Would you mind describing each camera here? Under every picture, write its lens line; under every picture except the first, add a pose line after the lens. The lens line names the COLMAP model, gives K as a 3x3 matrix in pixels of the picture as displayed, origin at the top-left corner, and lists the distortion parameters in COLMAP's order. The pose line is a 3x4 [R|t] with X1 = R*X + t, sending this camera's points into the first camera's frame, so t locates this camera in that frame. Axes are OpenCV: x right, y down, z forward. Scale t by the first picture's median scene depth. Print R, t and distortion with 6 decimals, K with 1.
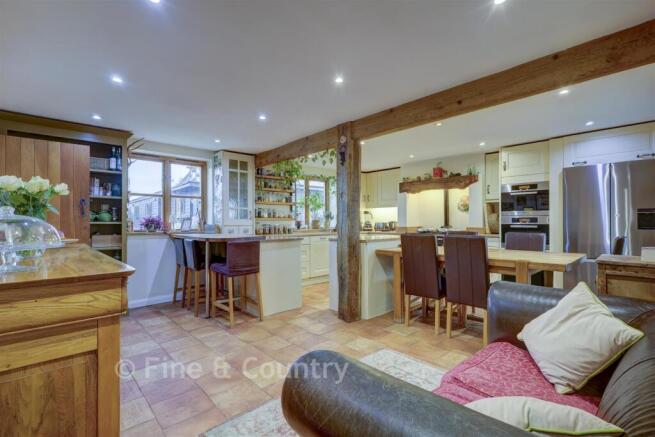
lens RADIAL K [[307.6, 0, 328.2], [0, 307.6, 218.1], [0, 0, 1]] dist [0.004666, 0.000112]
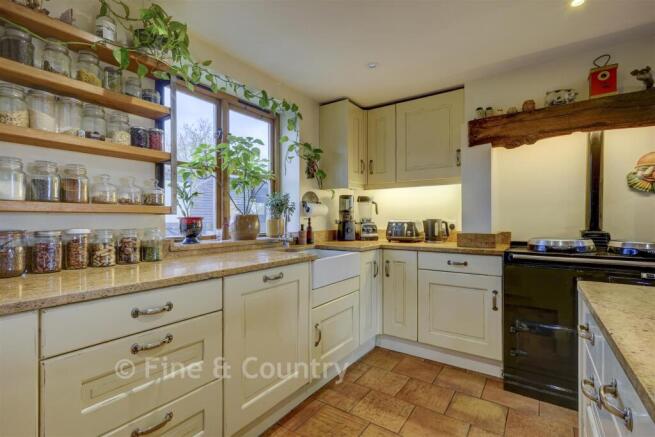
lens RADIAL K [[307.6, 0, 329.0], [0, 307.6, 219.7], [0, 0, 1]] dist [0.004666, 0.000112]
pose [[0.976527, 0.003864, 0.215360, -0.025453], [-0.006689, 0.999901, 0.012394, 0.007526], [-0.215291, -0.013544, 0.976456, 0.661862]]
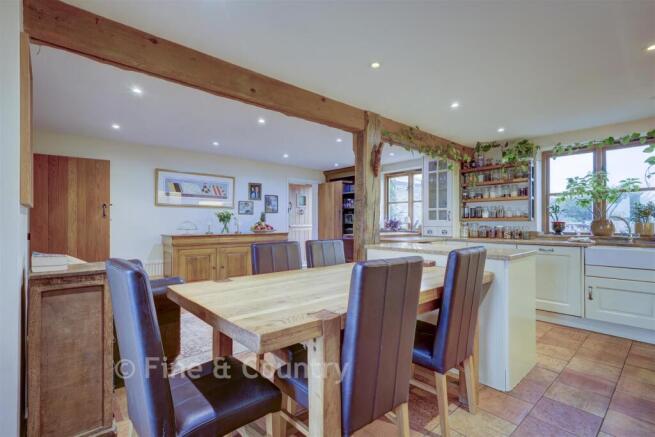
lens RADIAL K [[307.6, 0, 327.9], [0, 307.6, 221.7], [0, 0, 1]] dist [0.004666, 0.000112]
pose [[-0.027998, -0.002105, -0.999606, 0.571747], [0.007905, 0.999966, -0.002327, 0.006675], [0.999577, -0.007967, -0.027980, 0.541893]]
